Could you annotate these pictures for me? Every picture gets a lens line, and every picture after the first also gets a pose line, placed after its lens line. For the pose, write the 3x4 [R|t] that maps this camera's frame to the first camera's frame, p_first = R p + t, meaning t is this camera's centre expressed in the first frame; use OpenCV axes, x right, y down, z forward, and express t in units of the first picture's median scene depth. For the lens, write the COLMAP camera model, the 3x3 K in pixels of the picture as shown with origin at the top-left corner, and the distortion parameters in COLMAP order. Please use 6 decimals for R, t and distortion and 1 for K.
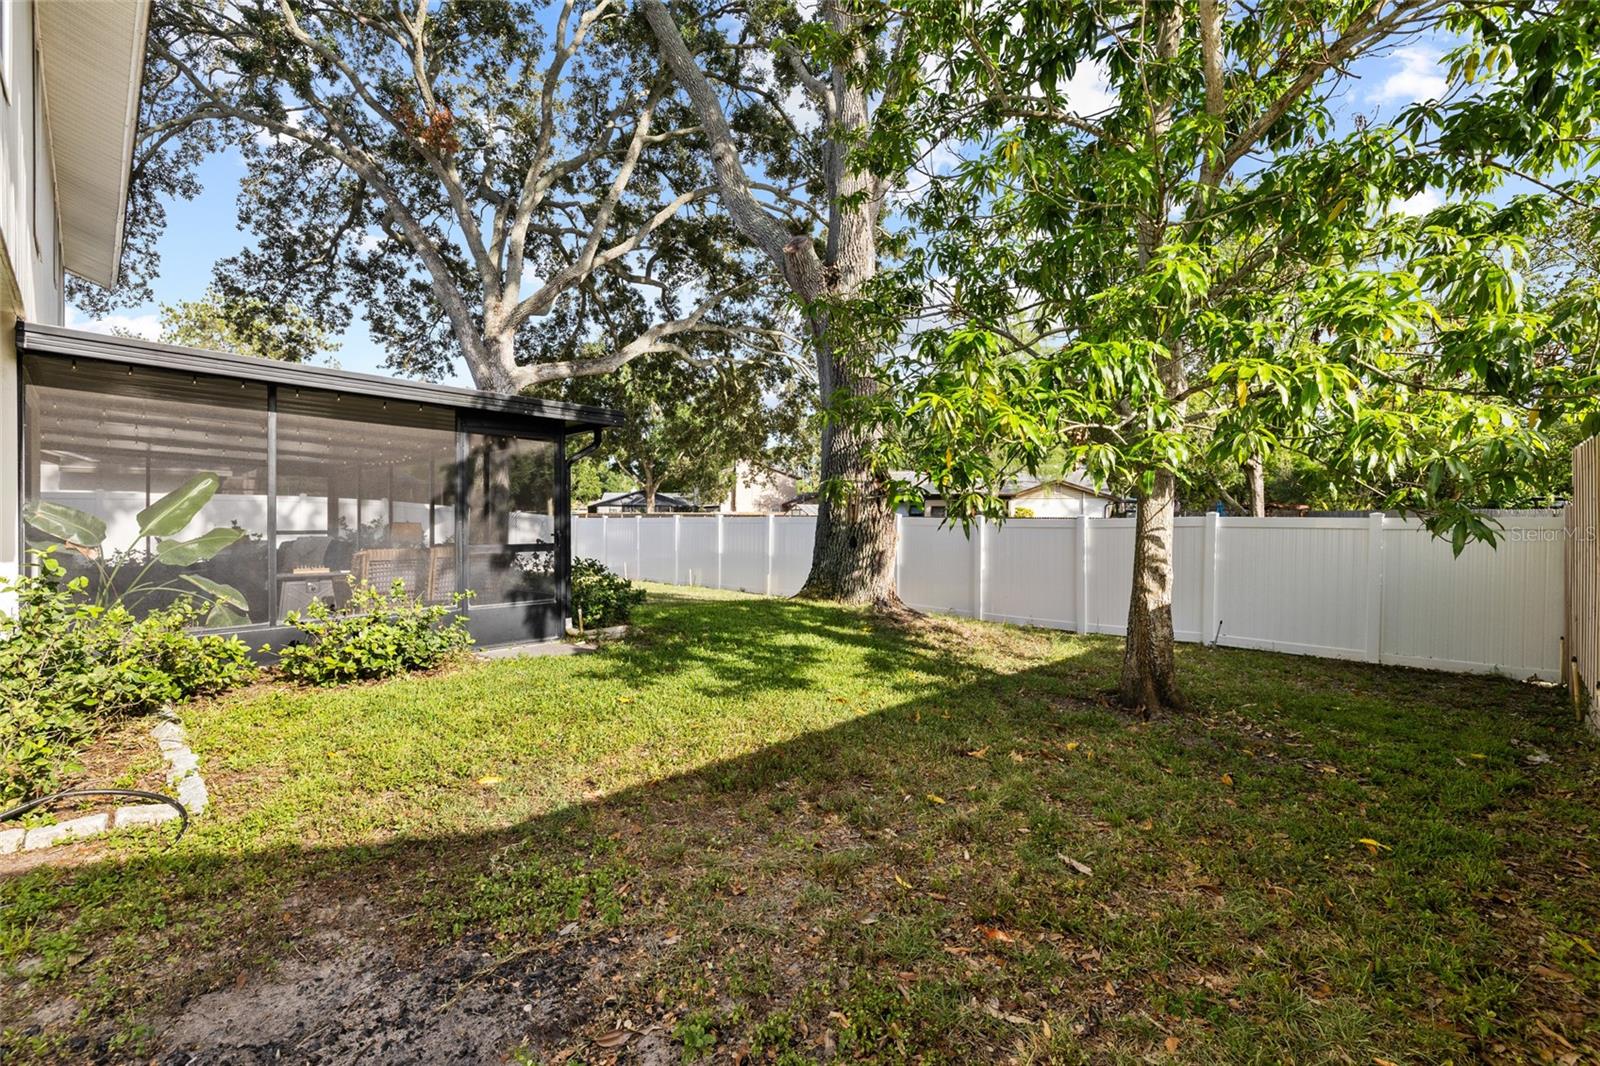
lens RADIAL K [[713.7, 0, 800.7], [0, 713.7, 514.5], [0, 0, 1]] dist [-0.003433, -0.000488]
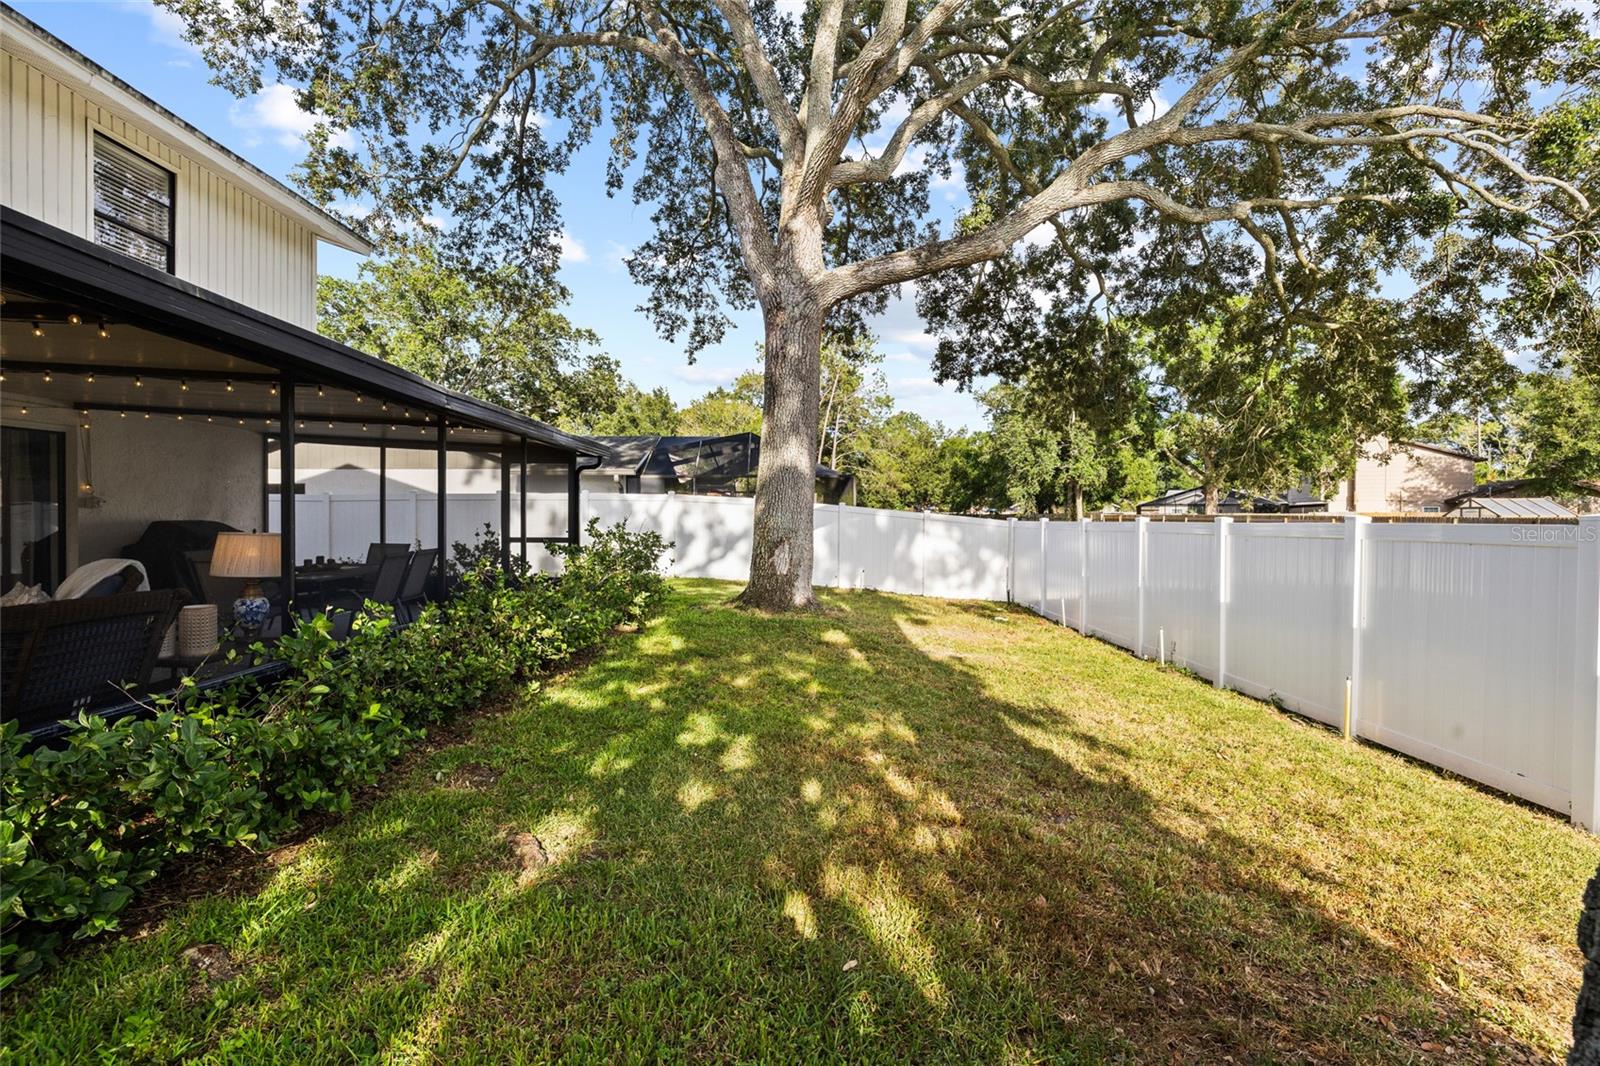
lens RADIAL K [[713.7, 0, 800.7], [0, 713.7, 514.5], [0, 0, 1]] dist [-0.003433, -0.000488]
pose [[0.718863, -0.000823, -0.695151, 0.003889], [0.000510, 1.000000, -0.000657, -0.000168], [0.695151, 0.000118, 0.718864, 0.349754]]
